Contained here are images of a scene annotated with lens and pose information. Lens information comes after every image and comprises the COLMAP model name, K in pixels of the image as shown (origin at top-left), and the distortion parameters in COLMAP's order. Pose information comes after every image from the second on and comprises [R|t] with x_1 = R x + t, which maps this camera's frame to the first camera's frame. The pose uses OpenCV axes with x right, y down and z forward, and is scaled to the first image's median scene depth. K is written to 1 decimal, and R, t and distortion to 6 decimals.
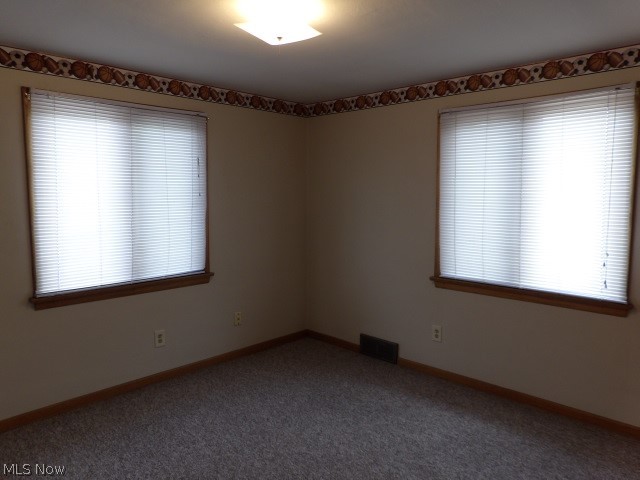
lens RADIAL K [[460.8, 0, 318.4], [0, 460.8, 236.7], [0, 0, 1]] dist [-0.045067, 0.046565]
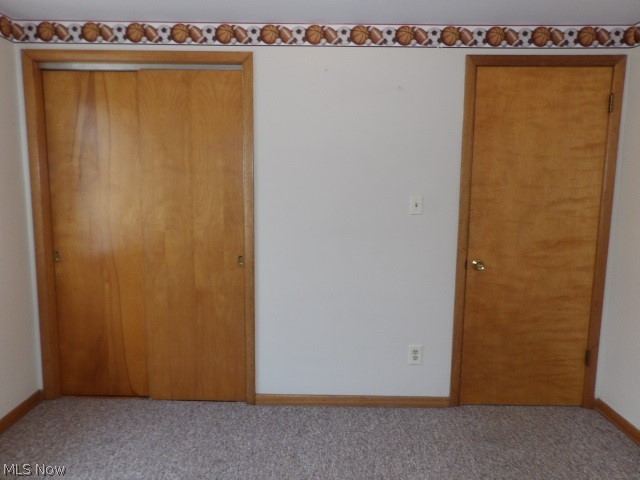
lens RADIAL K [[460.8, 0, 318.4], [0, 460.8, 236.7], [0, 0, 1]] dist [-0.045067, 0.046565]
pose [[-0.691551, -0.111194, 0.713718, -0.329263], [0.054070, 0.977340, 0.204656, -0.094039], [-0.720301, 0.180120, -0.669868, 0.943656]]
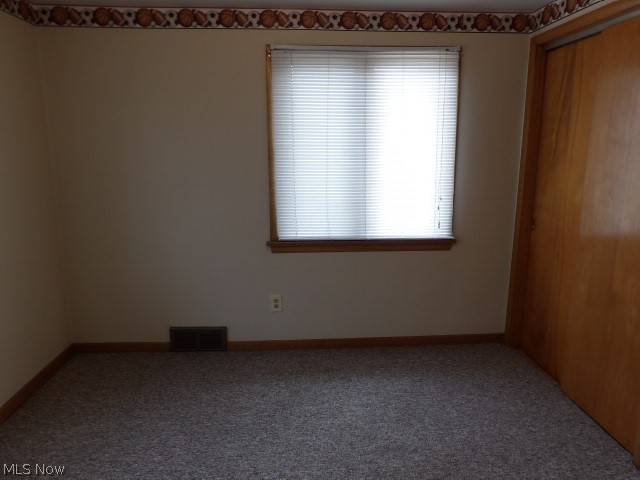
lens RADIAL K [[460.8, 0, 318.4], [0, 460.8, 236.7], [0, 0, 1]] dist [-0.045067, 0.046565]
pose [[0.673121, -0.150449, 0.724067, -0.367844], [0.071739, 0.987754, 0.138547, -0.042704], [-0.736044, -0.041315, 0.675671, 0.384137]]
